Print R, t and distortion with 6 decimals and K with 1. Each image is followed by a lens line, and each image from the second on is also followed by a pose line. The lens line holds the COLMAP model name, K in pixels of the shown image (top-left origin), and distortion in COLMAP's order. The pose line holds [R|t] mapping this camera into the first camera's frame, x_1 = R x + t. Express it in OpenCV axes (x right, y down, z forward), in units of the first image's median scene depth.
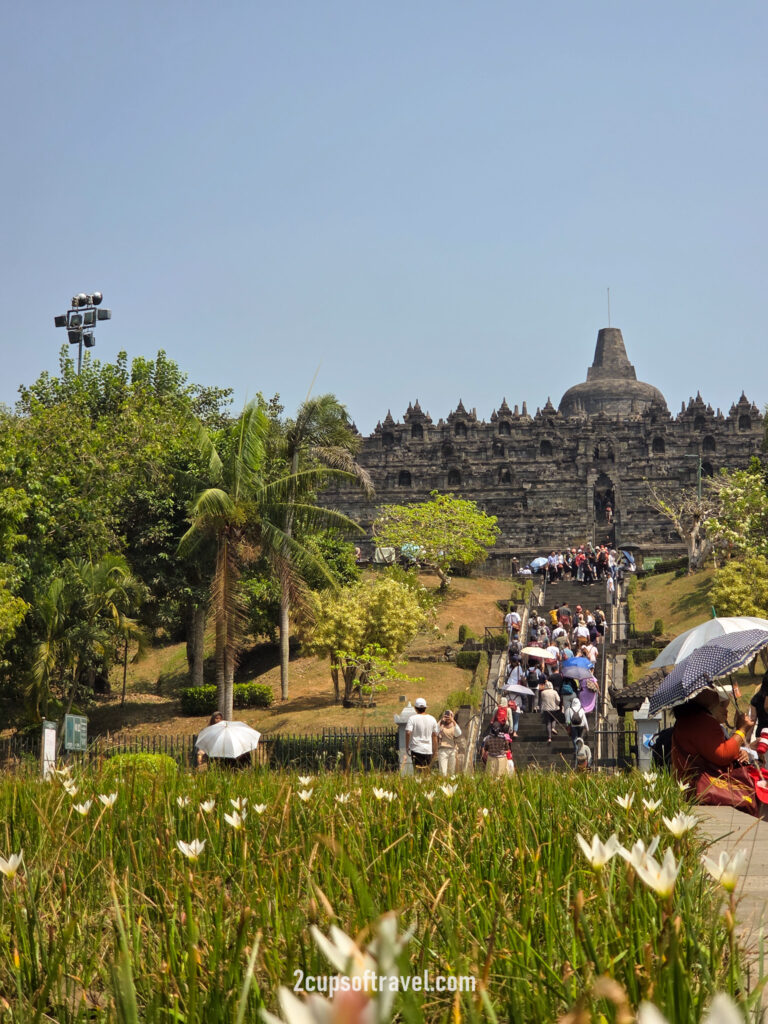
lens RADIAL K [[2005.0, 0, 384.0], [0, 2005.0, 512.0], [0, 0, 1]] dist [-0.740531, 9.352596]
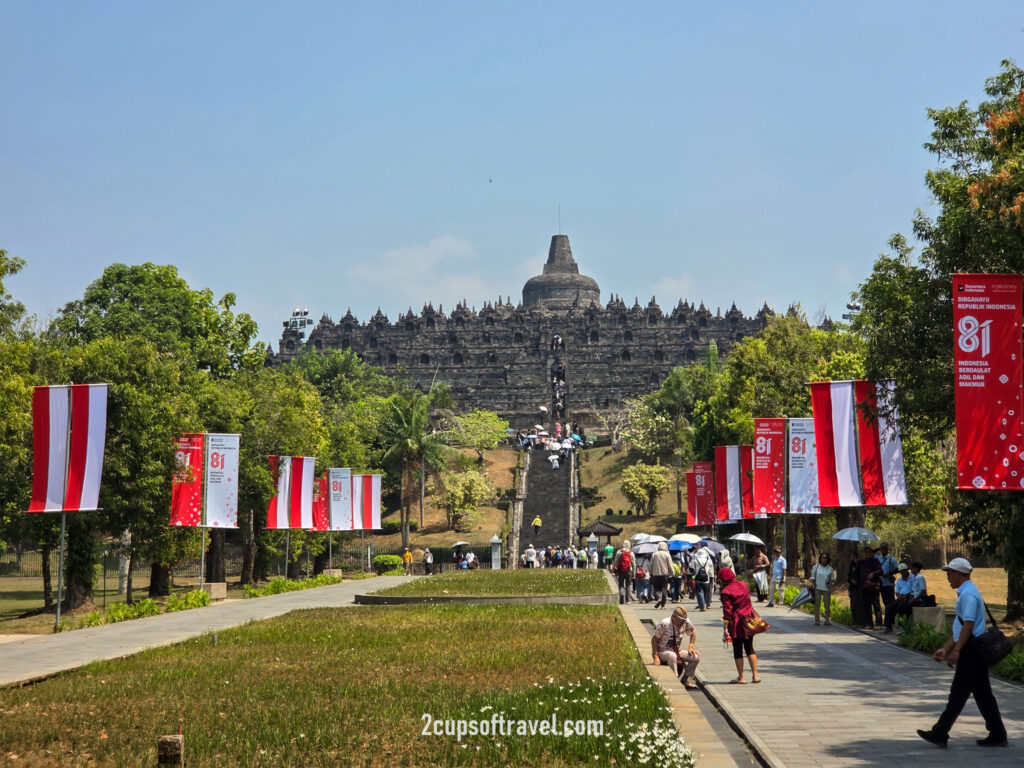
lens RADIAL K [[2005.0, 0, 512.0], [0, 2005.0, 384.0], [0, 0, 1]] dist [-0.740531, 9.352596]
pose [[0.994980, 0.007158, 0.099816, -0.074441], [-0.012180, 0.998685, 0.049797, -0.073627], [-0.099329, -0.050763, 0.993759, -0.499647]]
